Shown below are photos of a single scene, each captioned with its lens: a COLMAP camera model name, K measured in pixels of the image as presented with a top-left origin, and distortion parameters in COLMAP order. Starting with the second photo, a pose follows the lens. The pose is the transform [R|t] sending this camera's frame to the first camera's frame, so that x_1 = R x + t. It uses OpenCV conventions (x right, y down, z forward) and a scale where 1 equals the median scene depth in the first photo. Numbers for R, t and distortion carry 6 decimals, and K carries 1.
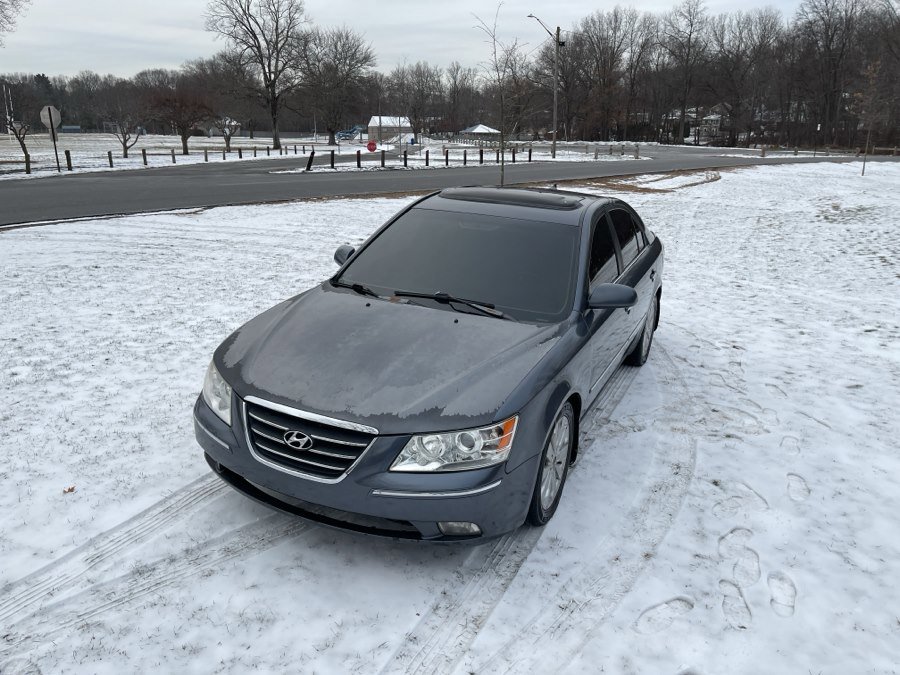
lens RADIAL K [[678.6, 0, 451.1], [0, 678.6, 340.9], [0, 0, 1]] dist [0.081487, -0.110614]
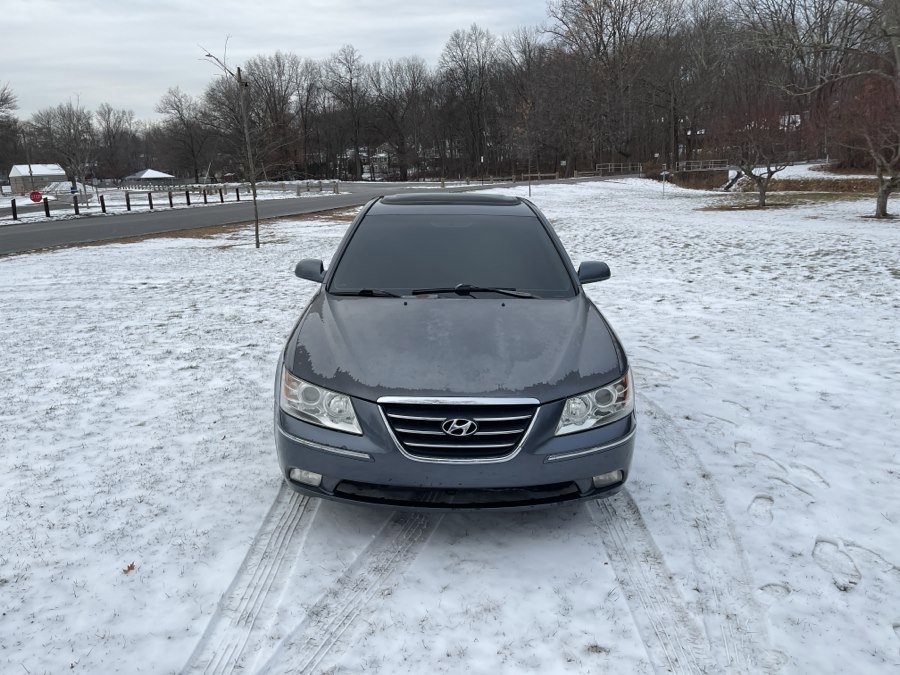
lens RADIAL K [[678.6, 0, 450.2], [0, 678.6, 337.3], [0, 0, 1]] dist [0.081487, -0.110614]
pose [[0.898536, -0.144405, 0.414465, -0.493109], [0.168958, 0.985355, -0.022981, 0.029743], [-0.405076, 0.090677, 0.909775, 0.079438]]
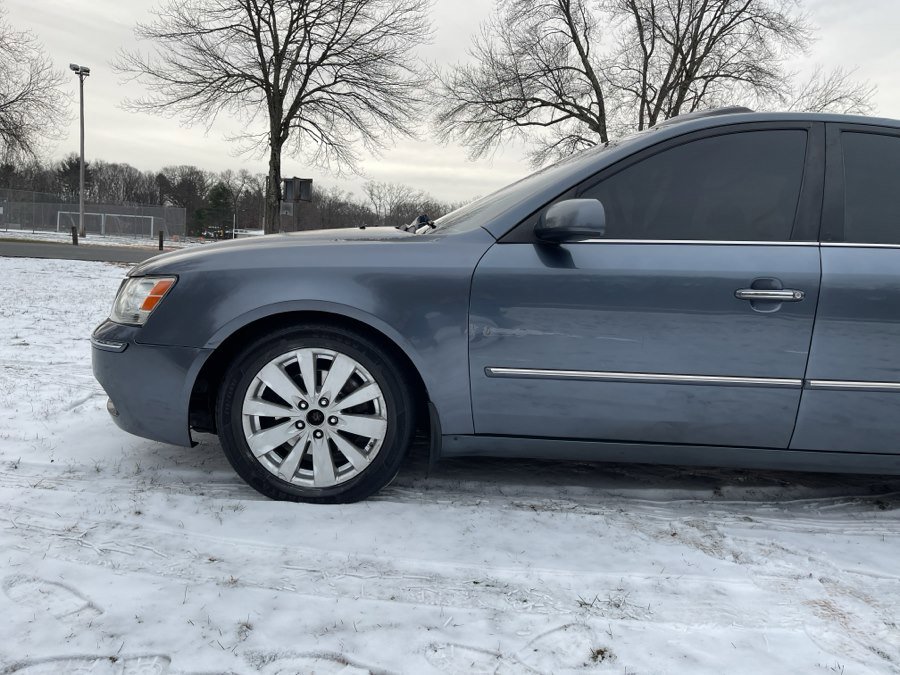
lens RADIAL K [[678.6, 0, 453.2], [0, 678.6, 329.6], [0, 0, 1]] dist [0.081487, -0.110614]
pose [[0.434993, 0.113202, -0.893290, 0.742815], [-0.314517, 0.948680, -0.032935, 0.071997], [0.843718, 0.295282, 0.448273, 0.746637]]
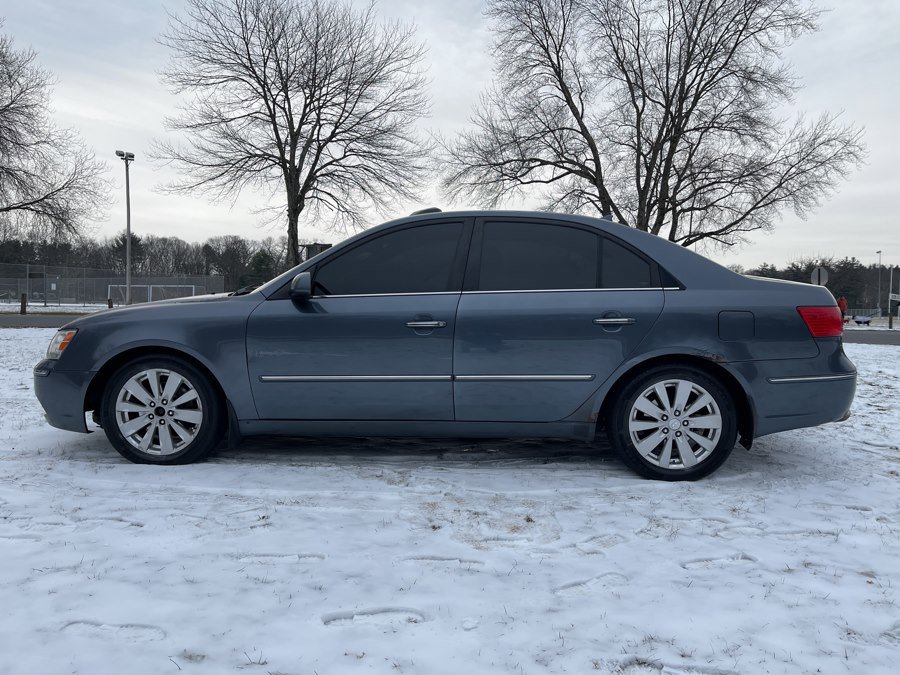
lens RADIAL K [[678.6, 0, 448.0], [0, 678.6, 329.6], [0, 0, 1]] dist [0.081487, -0.110614]
pose [[0.375697, 0.024930, -0.926407, 1.243289], [-0.279685, 0.956078, -0.087695, 0.020426], [0.883531, 0.292049, 0.366169, 0.912215]]
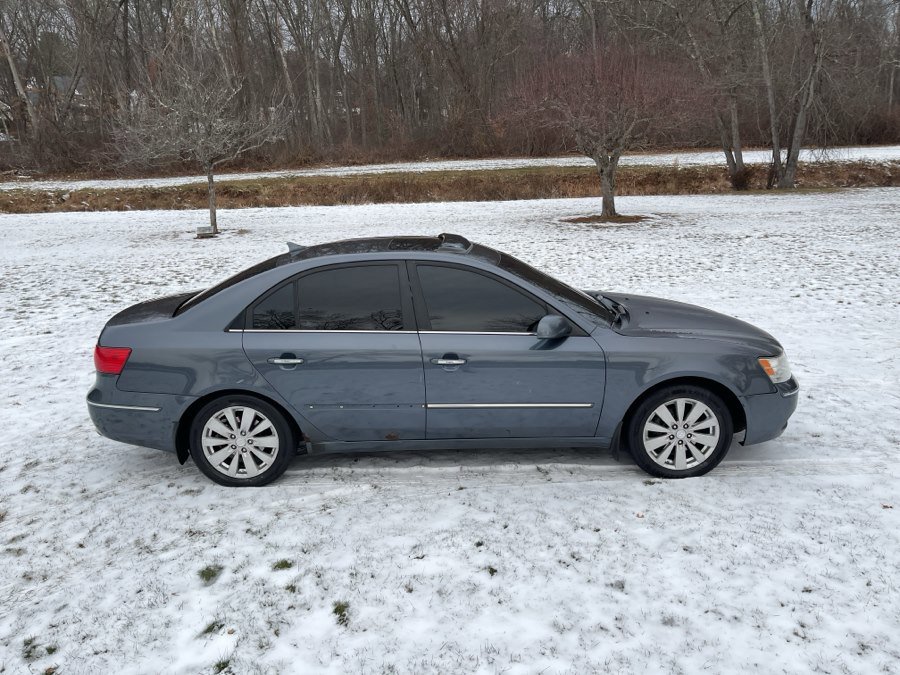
lens RADIAL K [[678.6, 0, 451.4], [0, 678.6, 341.7], [0, 0, 1]] dist [0.081487, -0.110614]
pose [[-0.436246, -0.257628, 0.862158, -1.093003], [0.282351, 0.870555, 0.403005, -0.632382], [-0.854381, 0.419240, -0.307035, 1.761371]]
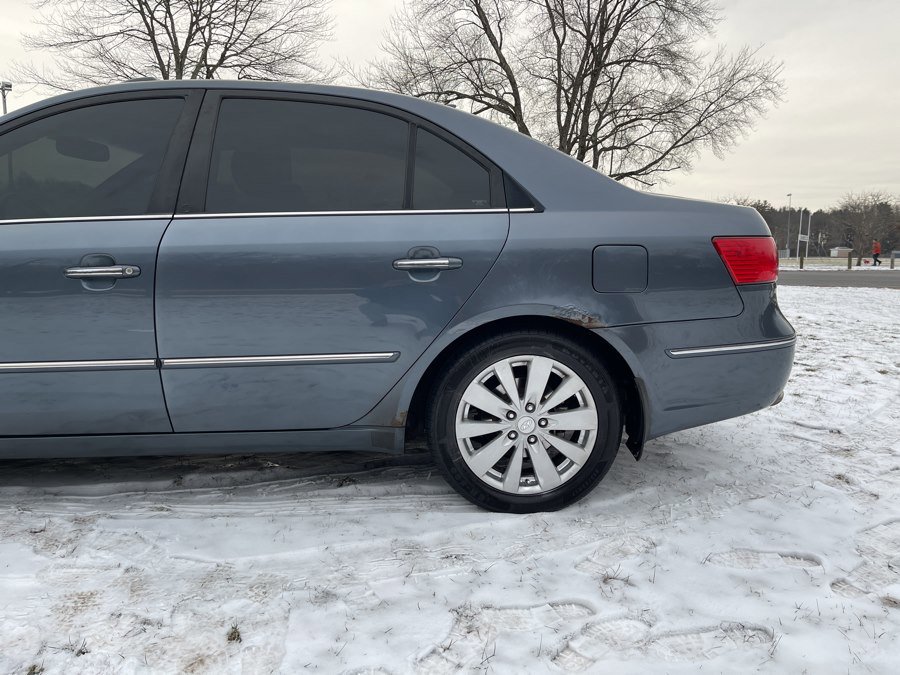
lens RADIAL K [[678.6, 0, 454.0], [0, 678.6, 331.0], [0, 0, 1]] dist [0.081487, -0.110614]
pose [[0.475415, 0.091546, -0.874986, 0.963596], [-0.256036, 0.965918, -0.038055, -0.069388], [0.841681, 0.242120, 0.482651, 1.222346]]
